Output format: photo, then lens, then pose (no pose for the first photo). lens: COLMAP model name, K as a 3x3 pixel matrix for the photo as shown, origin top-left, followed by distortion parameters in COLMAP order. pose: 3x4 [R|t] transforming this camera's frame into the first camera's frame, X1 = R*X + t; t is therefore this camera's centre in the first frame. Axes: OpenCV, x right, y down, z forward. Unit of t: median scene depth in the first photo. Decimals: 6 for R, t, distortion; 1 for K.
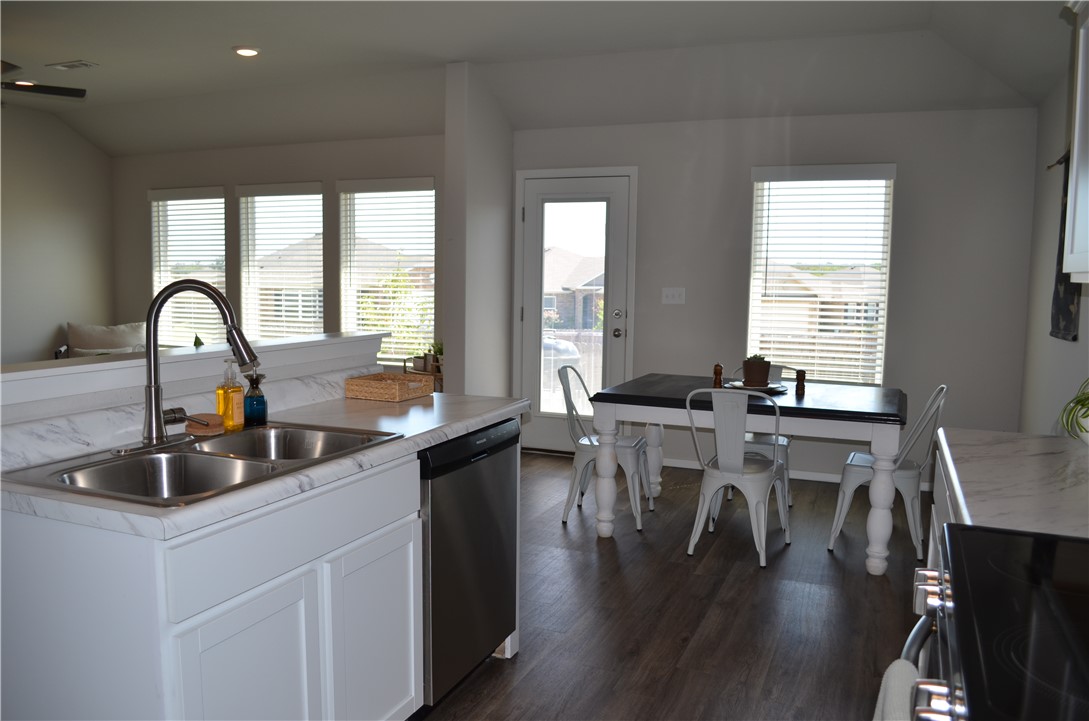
lens RADIAL K [[841.8, 0, 544.5], [0, 841.8, 360.5], [0, 0, 1]] dist [-0.116299, 0.000894]
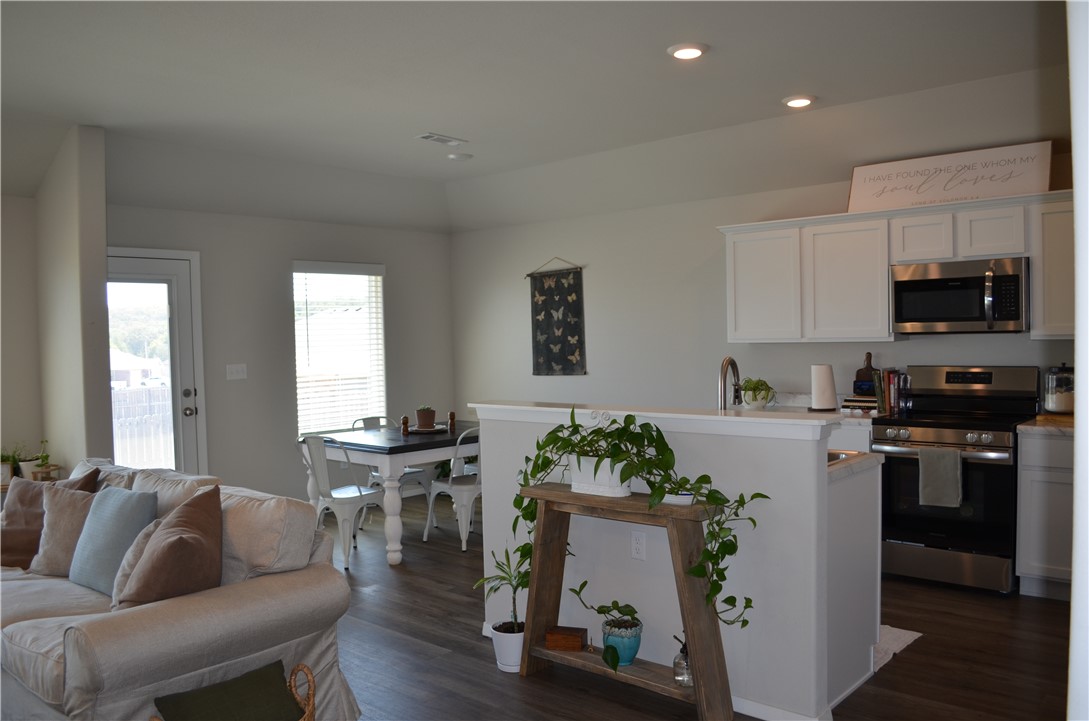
lens RADIAL K [[858.5, 0, 546.3], [0, 858.5, 367.1], [0, 0, 1]] dist [-0.078870, 0.009189]
pose [[0.321525, -0.052790, 0.945428, -0.768683], [0.125628, 0.991997, 0.012667, -0.046069], [-0.938530, 0.114700, 0.325584, 0.254490]]
